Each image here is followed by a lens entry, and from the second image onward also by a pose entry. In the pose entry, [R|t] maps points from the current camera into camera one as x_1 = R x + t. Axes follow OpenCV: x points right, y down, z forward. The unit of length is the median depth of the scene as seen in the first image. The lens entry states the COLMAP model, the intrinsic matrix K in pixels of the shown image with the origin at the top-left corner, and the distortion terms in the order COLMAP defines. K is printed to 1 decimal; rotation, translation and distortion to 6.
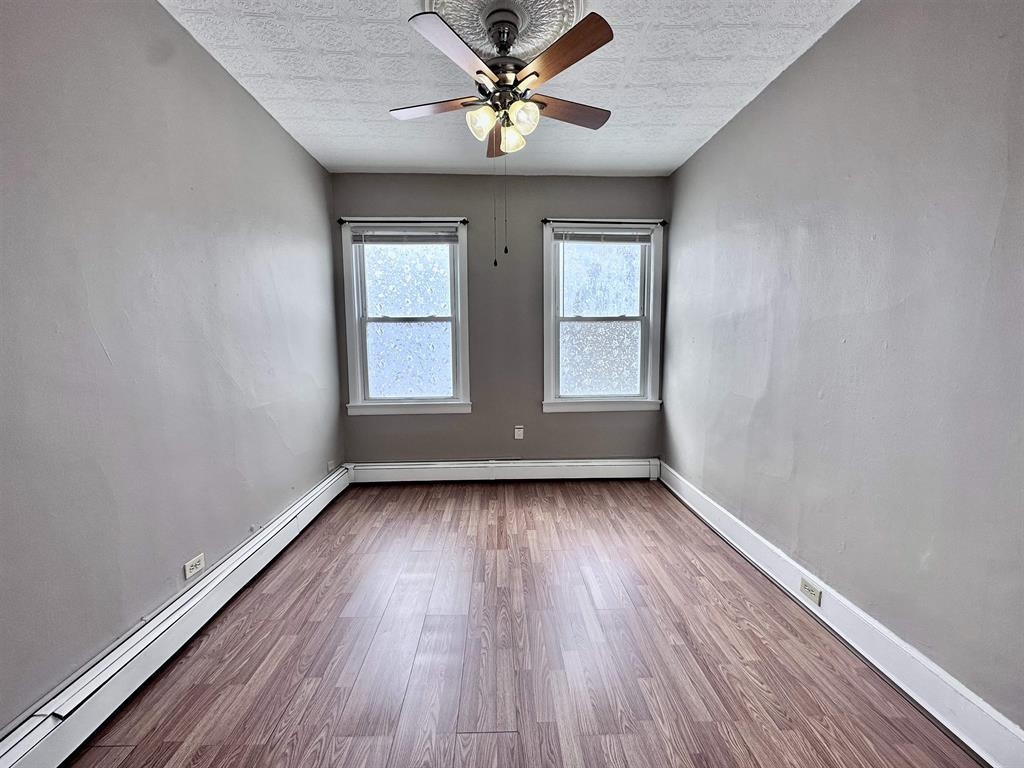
lens RADIAL K [[405.6, 0, 508.8], [0, 405.6, 379.9], [0, 0, 1]] dist [-0.001230, 0.000434]
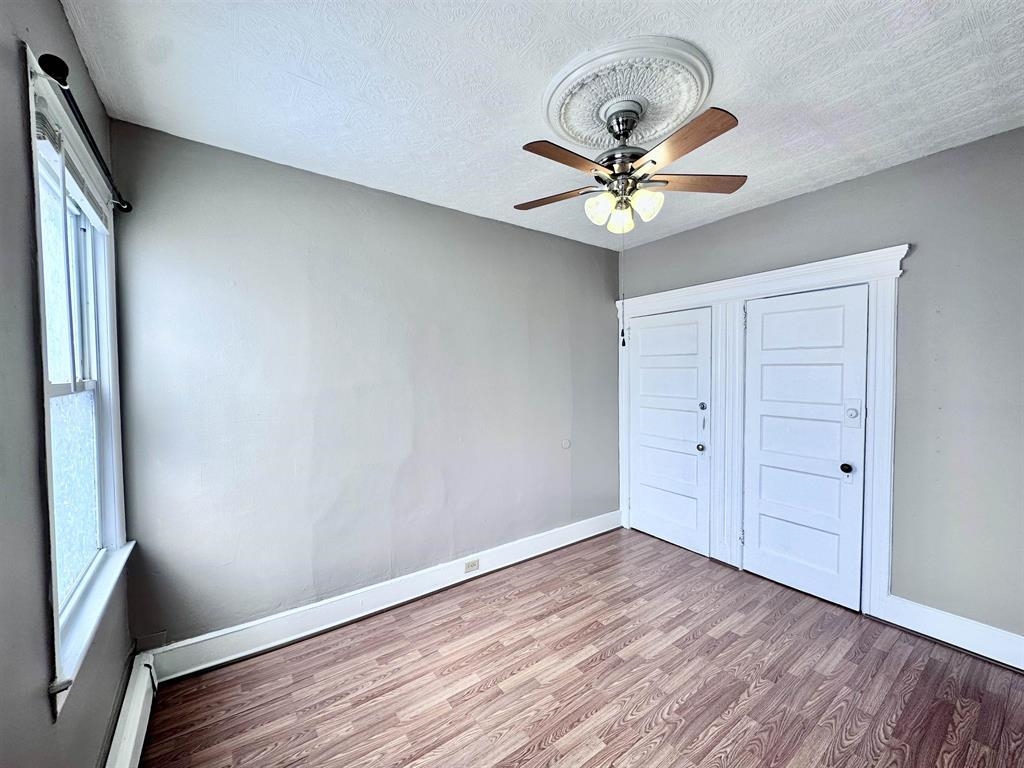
lens RADIAL K [[405.6, 0, 510.2], [0, 405.6, 383.5], [0, 0, 1]] dist [-0.001230, 0.000434]
pose [[-0.562342, -0.013404, 0.826796, -0.522150], [0.087271, 0.993322, 0.075460, -0.236723], [-0.822287, 0.114590, -0.557417, 1.412688]]
